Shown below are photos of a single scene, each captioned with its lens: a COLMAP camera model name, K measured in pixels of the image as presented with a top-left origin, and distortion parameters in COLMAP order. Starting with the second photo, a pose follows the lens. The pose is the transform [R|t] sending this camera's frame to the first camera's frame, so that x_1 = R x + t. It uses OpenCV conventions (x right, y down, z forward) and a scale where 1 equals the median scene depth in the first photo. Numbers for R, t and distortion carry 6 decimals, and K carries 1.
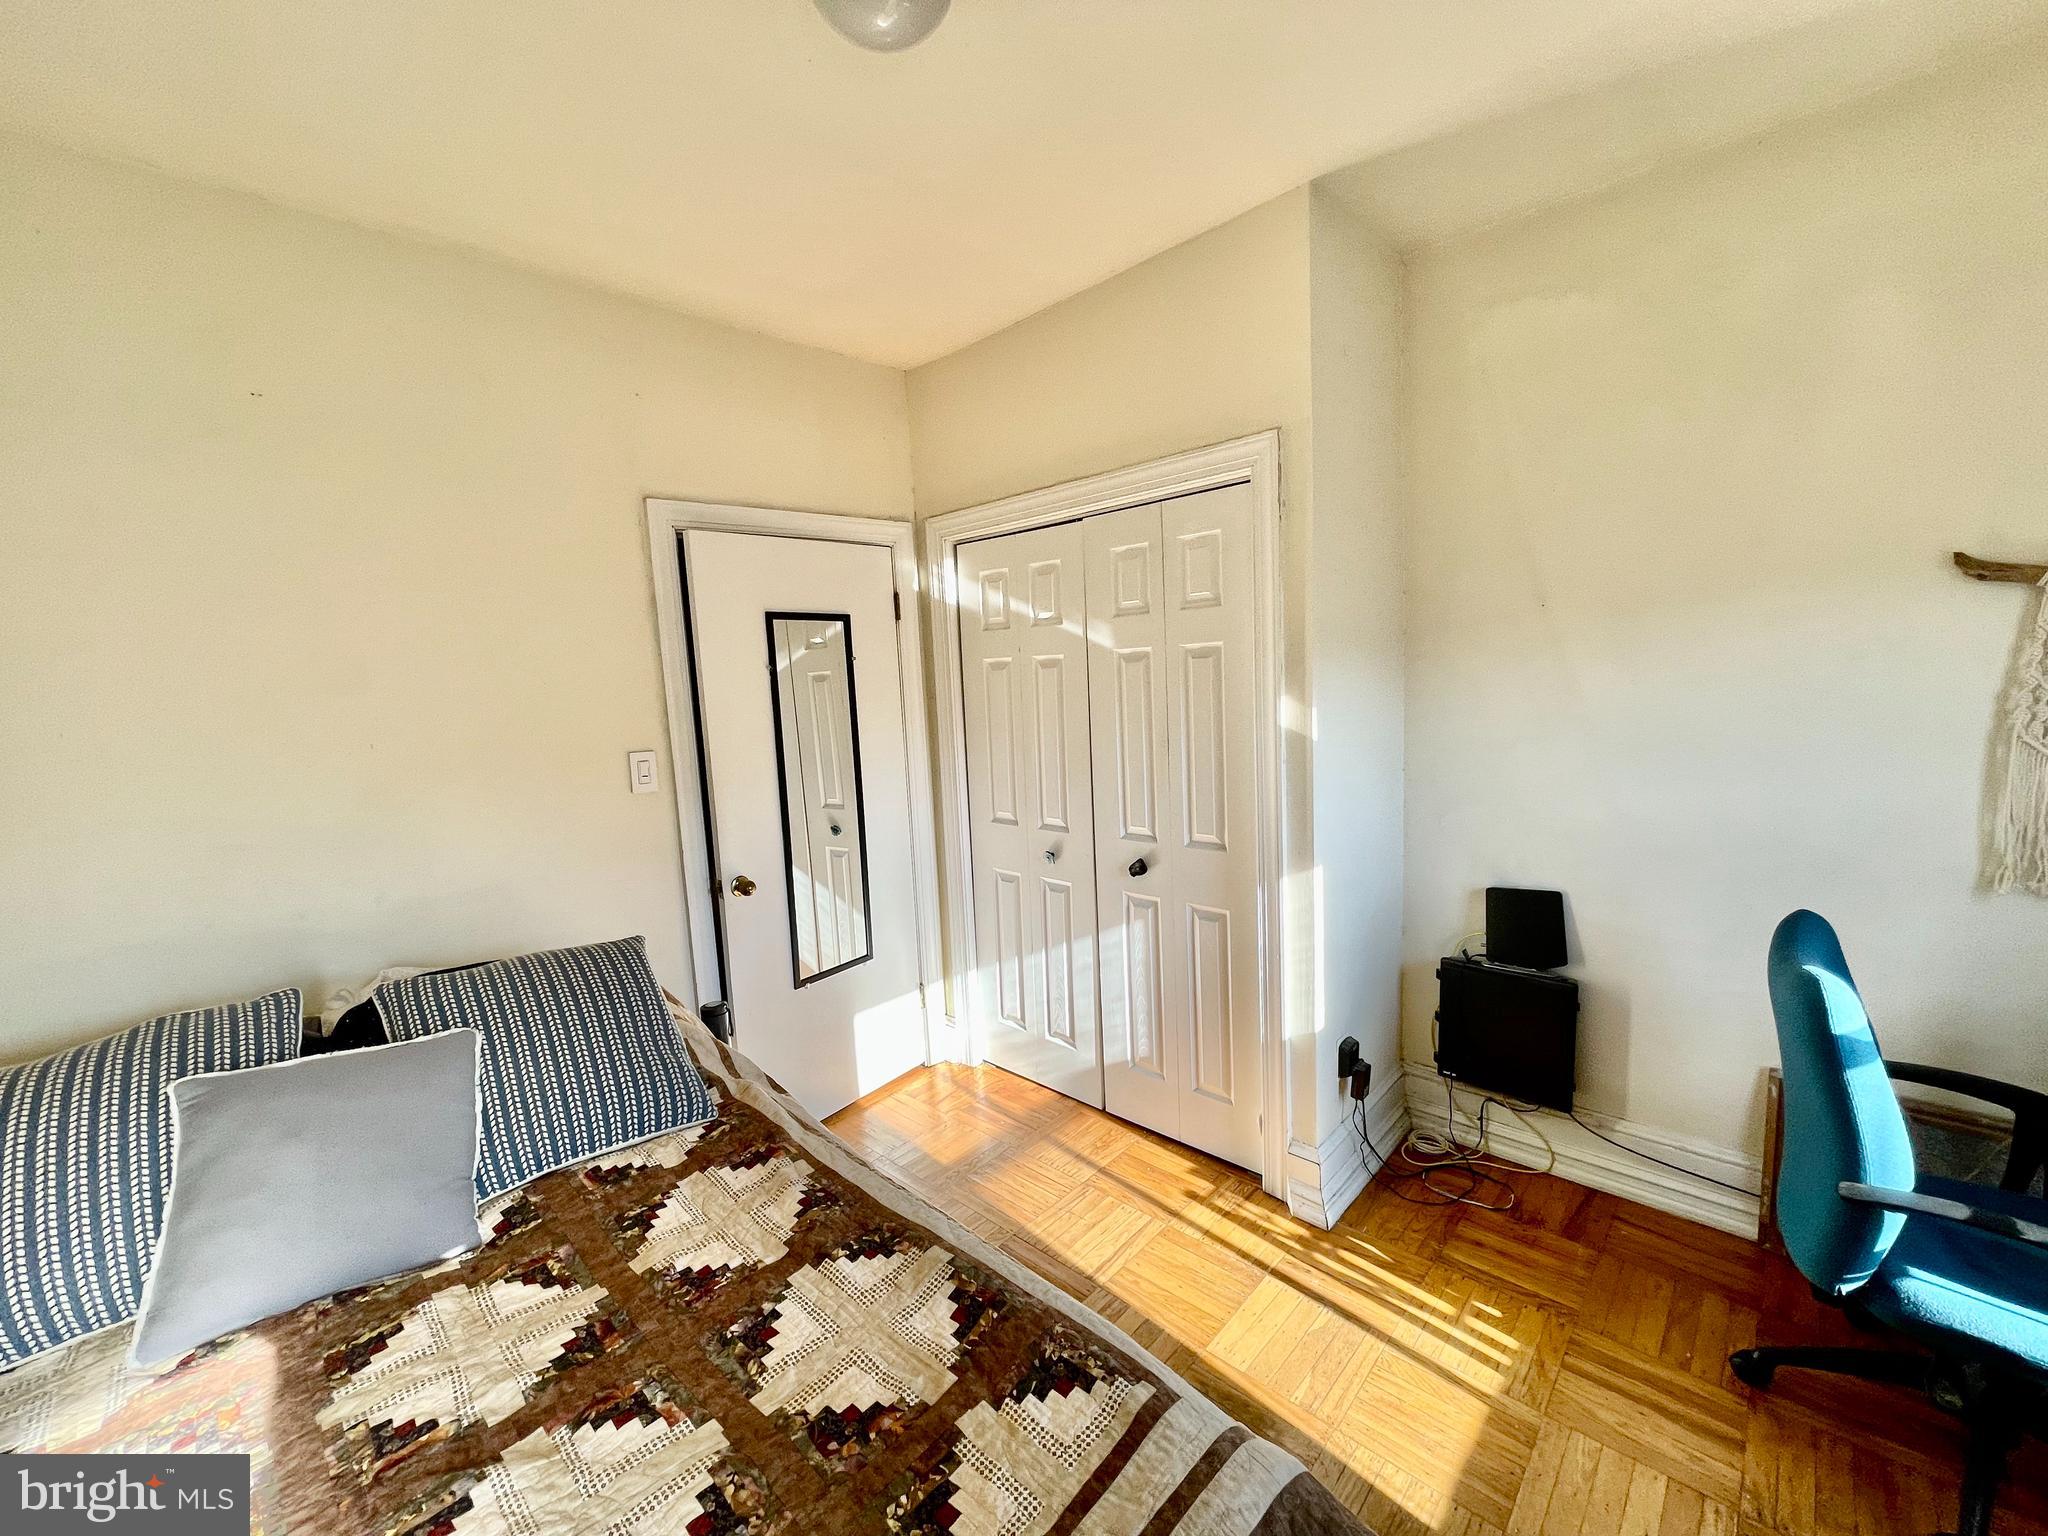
lens RADIAL K [[828.5, 0, 1024.9], [0, 828.5, 775.3], [0, 0, 1]] dist [0.001153, 0.000532]
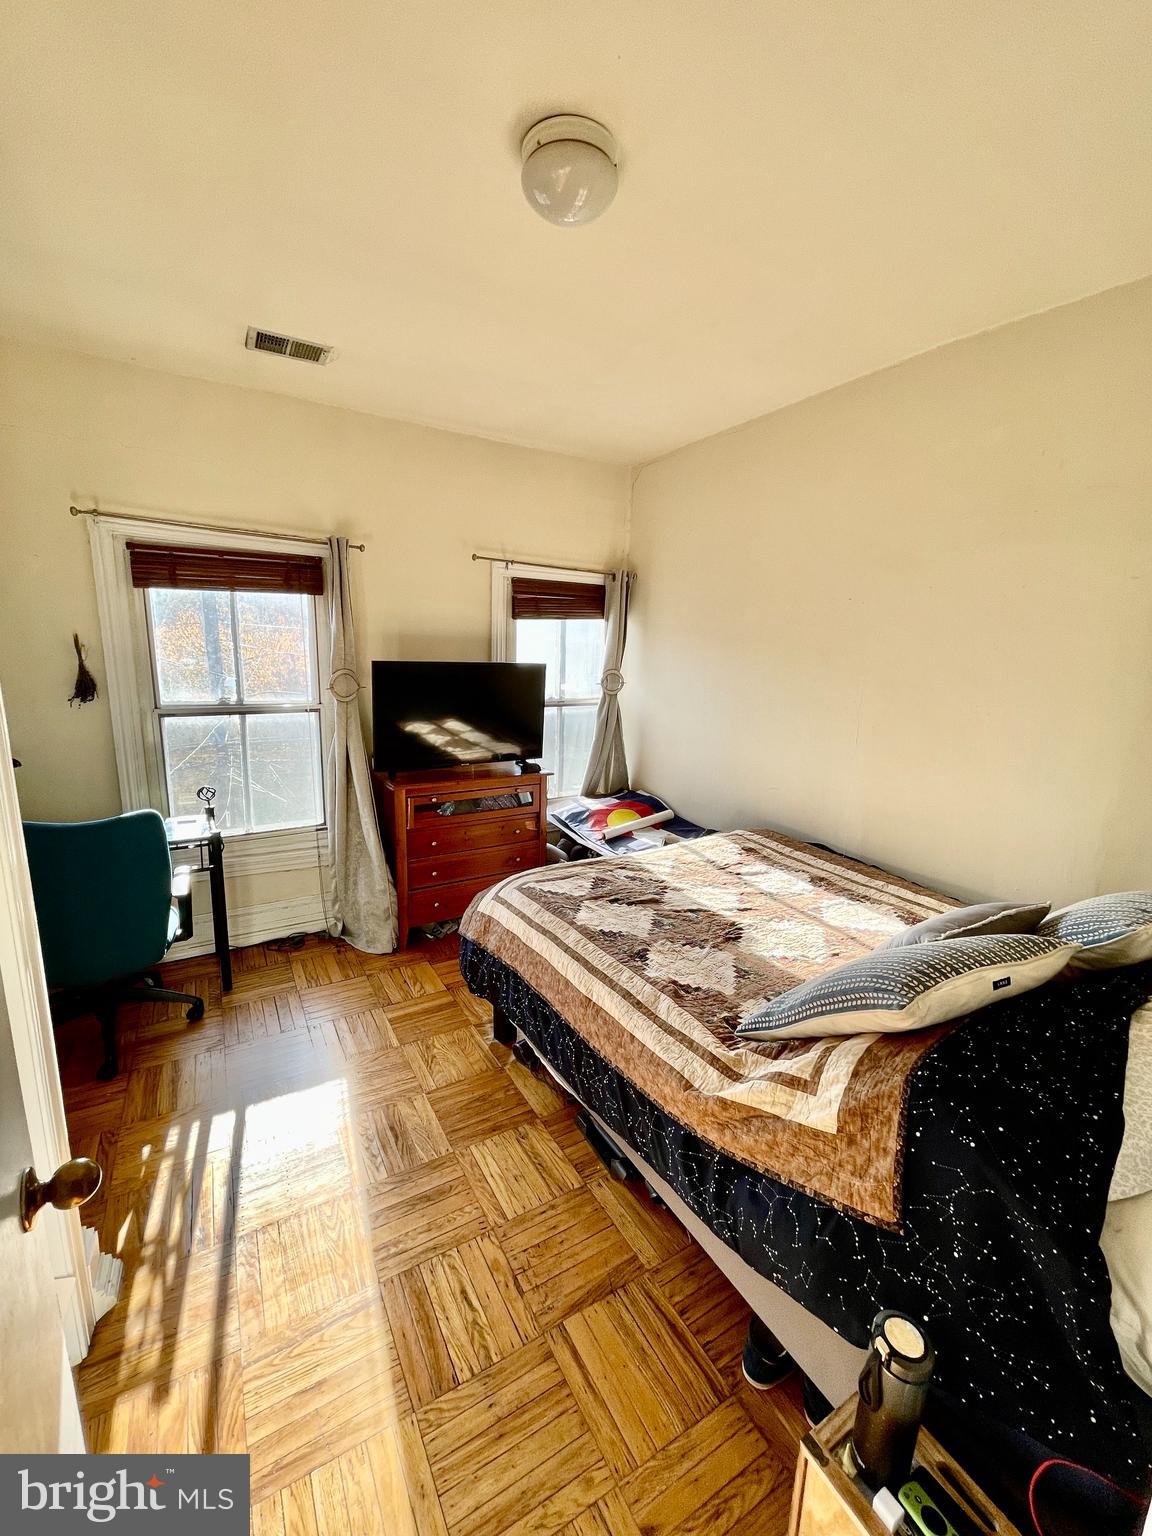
lens RADIAL K [[621.3, 0, 572.4], [0, 621.3, 767.0], [0, 0, 1]] dist [0.001153, 0.000532]
pose [[-0.957728, -0.026580, 0.286445, -0.351972], [0.061663, 0.953611, 0.294659, -0.182064], [-0.280989, 0.299866, -0.911661, 1.556854]]
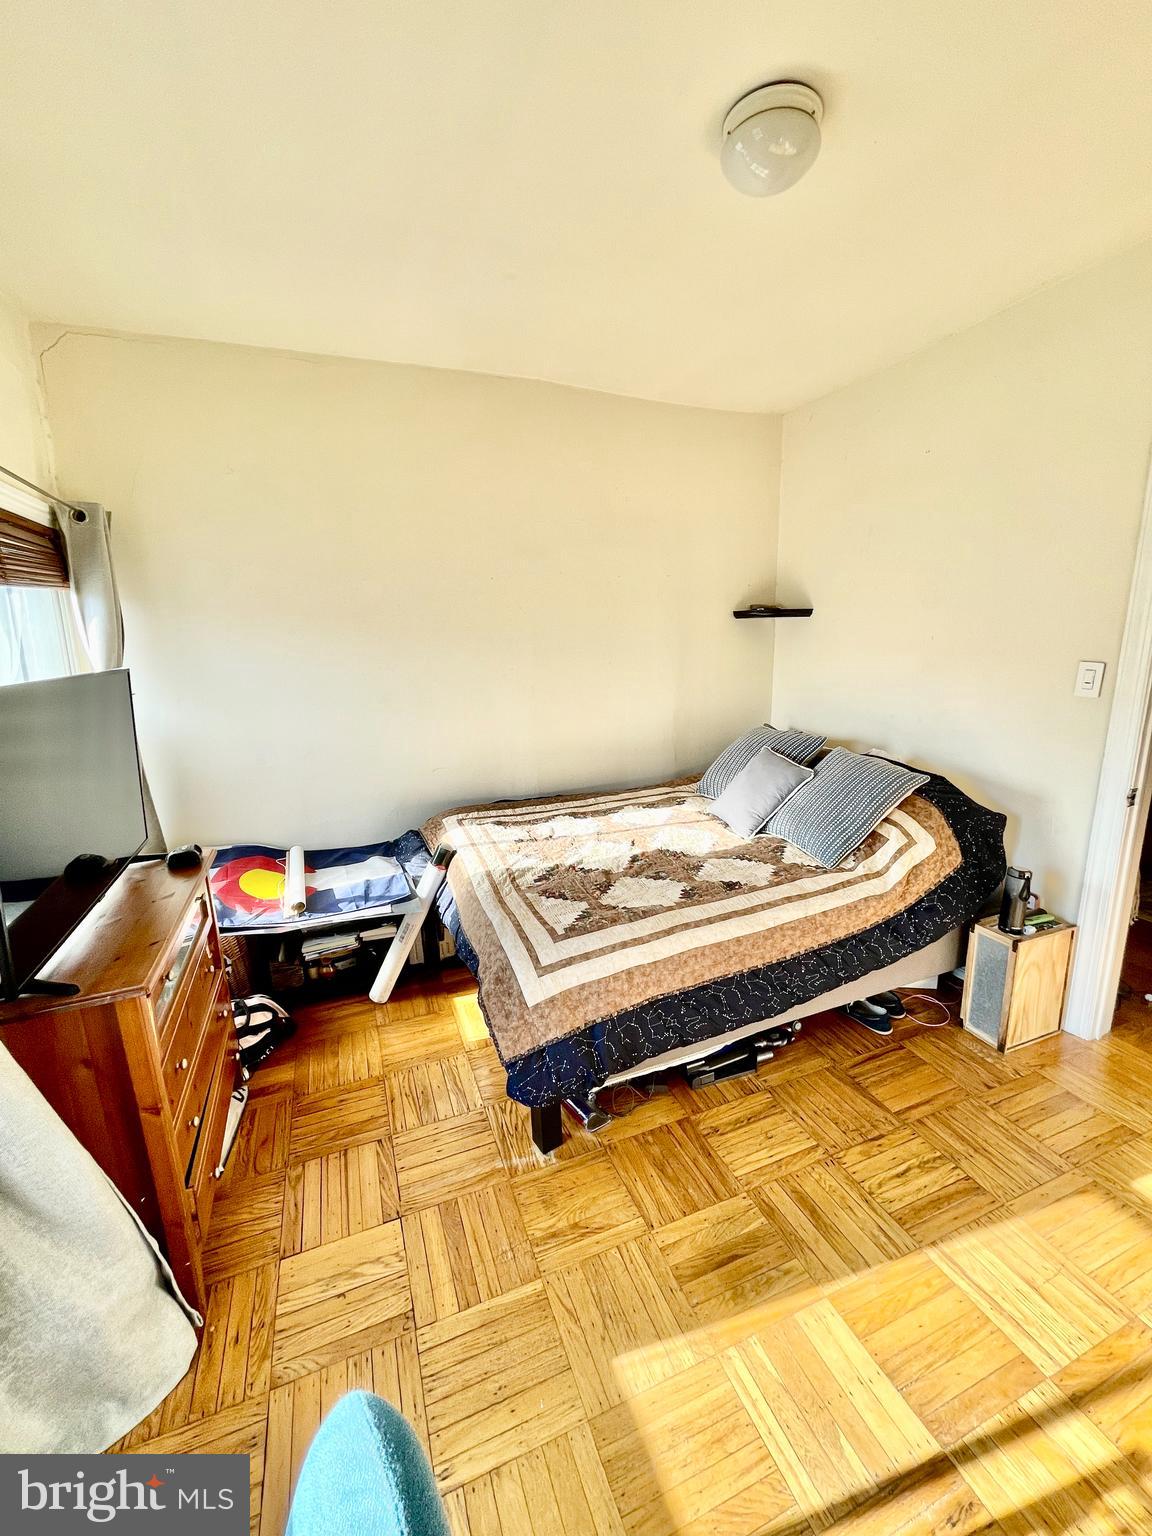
lens RADIAL K [[621.3, 0, 570.2], [0, 621.3, 767.5], [0, 0, 1]] dist [0.001153, 0.000532]
pose [[-0.429875, 0.260587, -0.864466, 0.837316], [-0.063184, 0.946416, 0.316709, -0.149008], [0.900675, 0.190765, -0.390376, 0.879514]]
